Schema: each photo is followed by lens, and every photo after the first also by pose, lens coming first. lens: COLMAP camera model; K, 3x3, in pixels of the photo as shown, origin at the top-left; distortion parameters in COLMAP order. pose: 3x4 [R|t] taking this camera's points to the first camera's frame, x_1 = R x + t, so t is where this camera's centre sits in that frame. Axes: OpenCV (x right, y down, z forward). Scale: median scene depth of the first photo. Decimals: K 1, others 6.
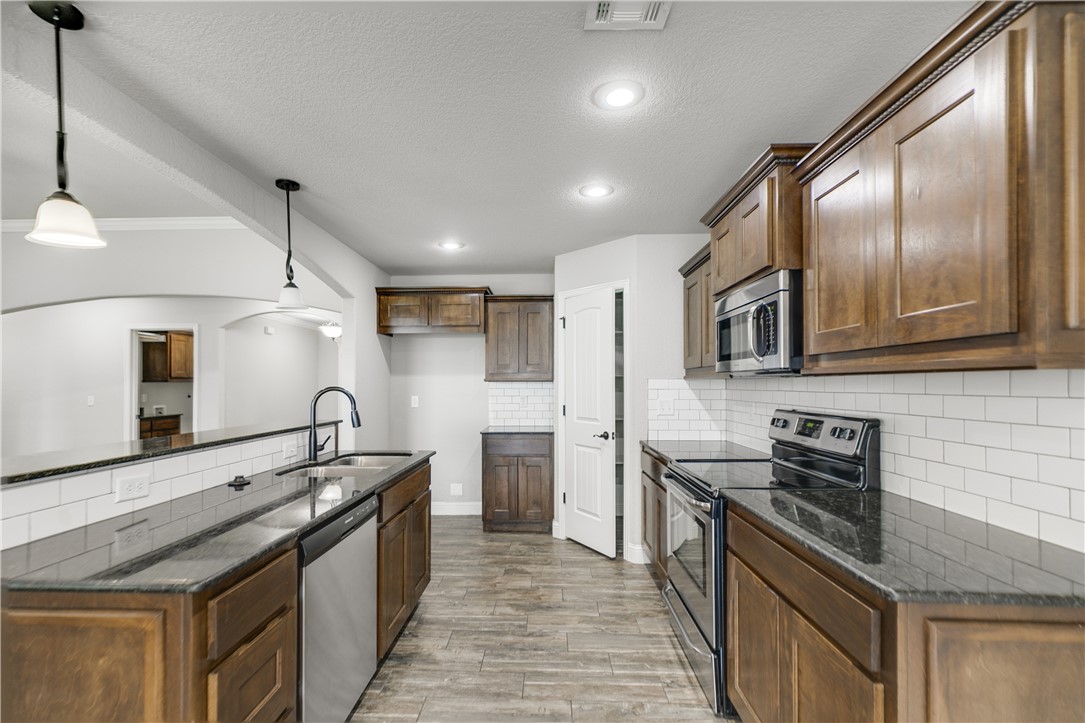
lens RADIAL K [[486.4, 0, 533.9], [0, 486.4, 377.8], [0, 0, 1]] dist [0.008893, -0.003726]
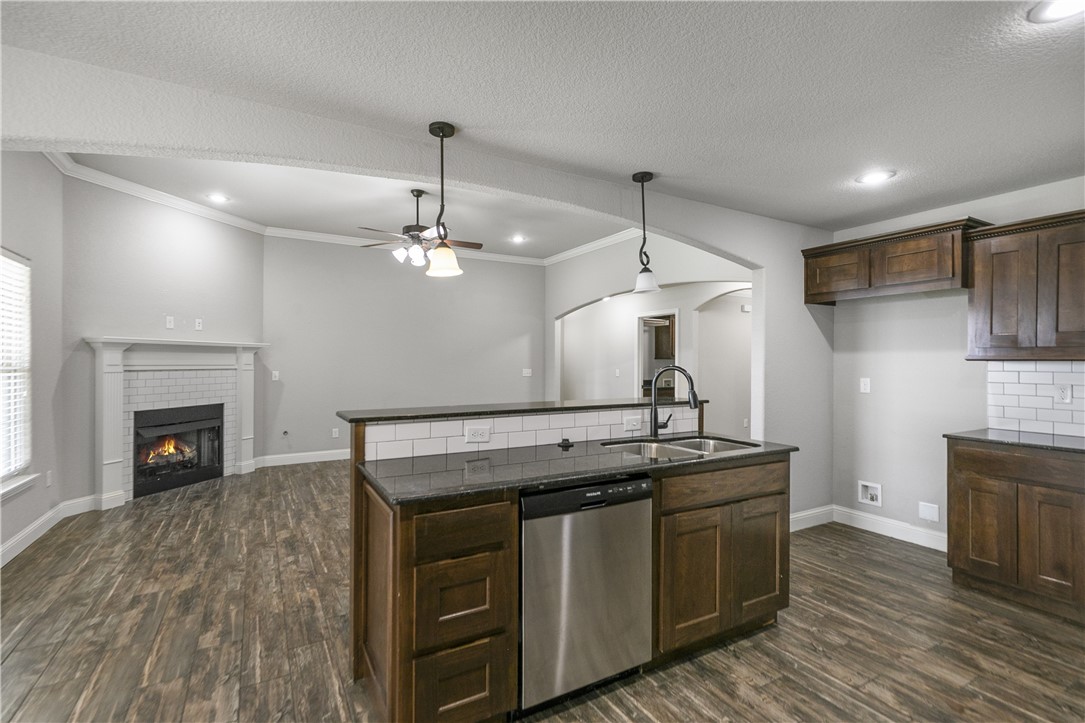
lens RADIAL K [[496.2, 0, 531.3], [0, 496.2, 356.4], [0, 0, 1]] dist [0.005347, 0.001388]
pose [[0.511769, -0.002158, -0.859120, 0.228695], [0.006569, 0.999977, 0.001401, -0.003385], [0.859098, -0.006360, 0.511772, 0.167148]]
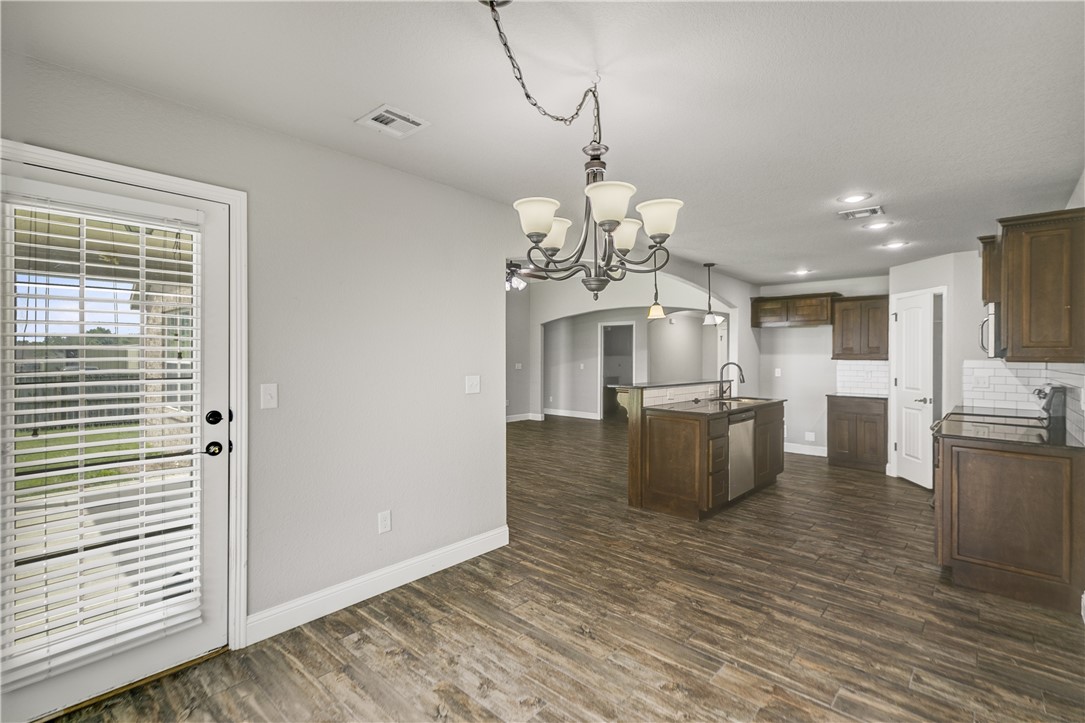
lens RADIAL K [[496.2, 0, 531.7], [0, 496.2, 353.6], [0, 0, 1]] dist [0.005347, 0.001388]
pose [[0.755477, 0.006961, -0.655138, 0.231451], [-0.002598, 0.999968, 0.007629, -0.022751], [0.655170, -0.004061, 0.755471, -0.808284]]
